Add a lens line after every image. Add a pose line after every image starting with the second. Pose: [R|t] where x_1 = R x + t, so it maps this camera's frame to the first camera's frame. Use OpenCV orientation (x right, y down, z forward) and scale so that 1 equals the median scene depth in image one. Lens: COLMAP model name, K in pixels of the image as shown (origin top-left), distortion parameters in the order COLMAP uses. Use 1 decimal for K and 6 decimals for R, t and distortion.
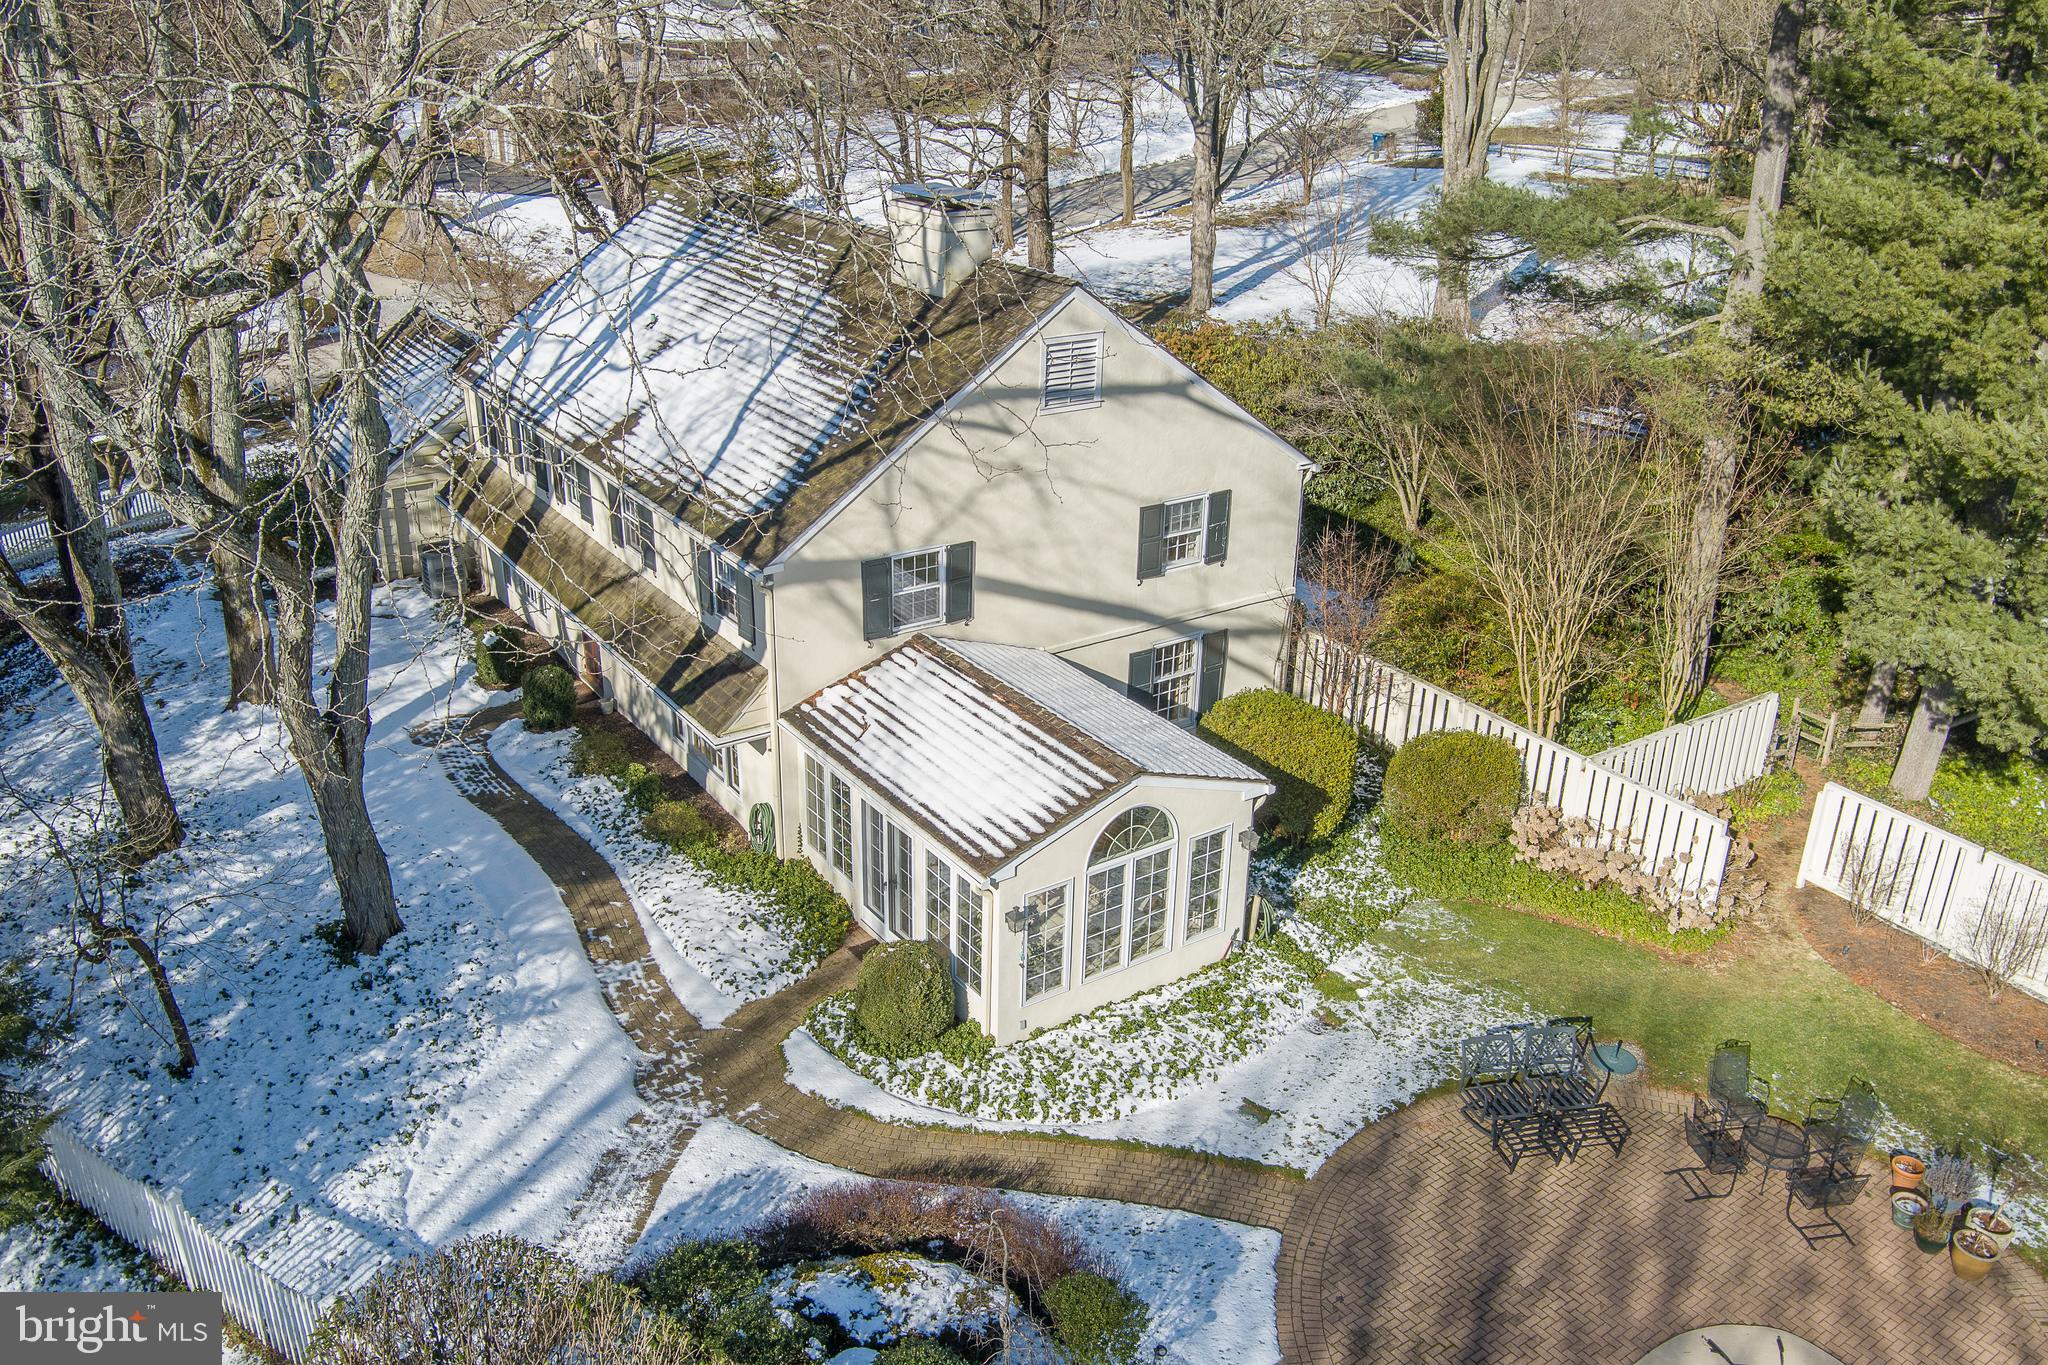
lens RADIAL K [[1652.1, 0, 1017.7], [0, 1652.1, 687.3], [0, 0, 1]] dist [-0.084380, 0.029844]
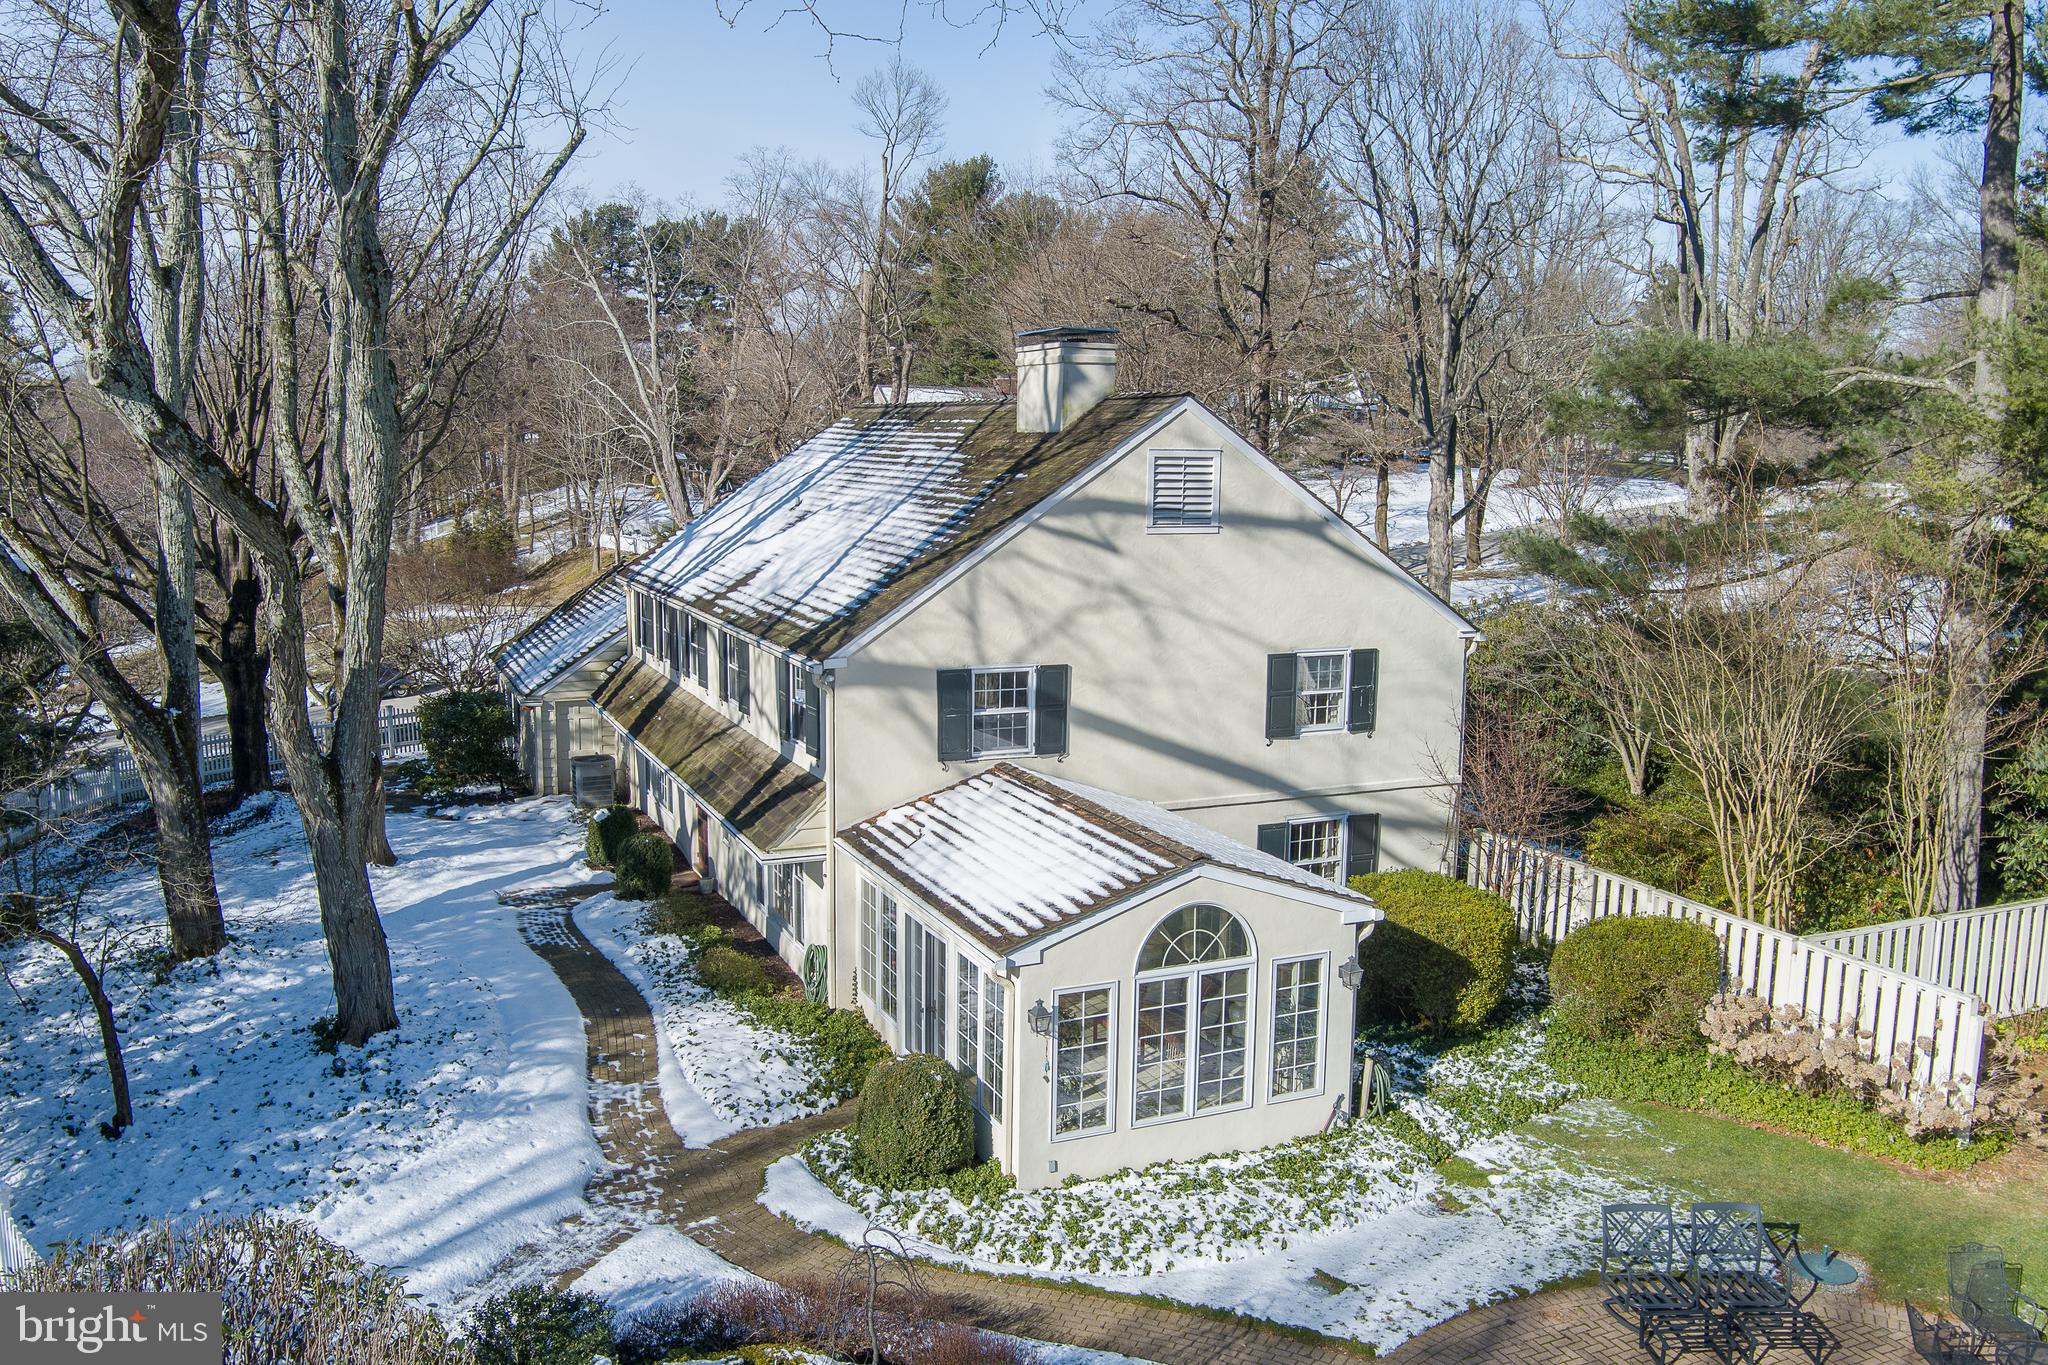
lens RADIAL K [[1652.1, 0, 1014.7], [0, 1652.1, 687.1], [0, 0, 1]] dist [-0.084380, 0.029844]
pose [[0.982930, 0.018348, -0.183065, 0.116107], [-0.065830, 0.964214, -0.256824, 0.166694], [0.171802, 0.264491, 0.948962, 0.142738]]
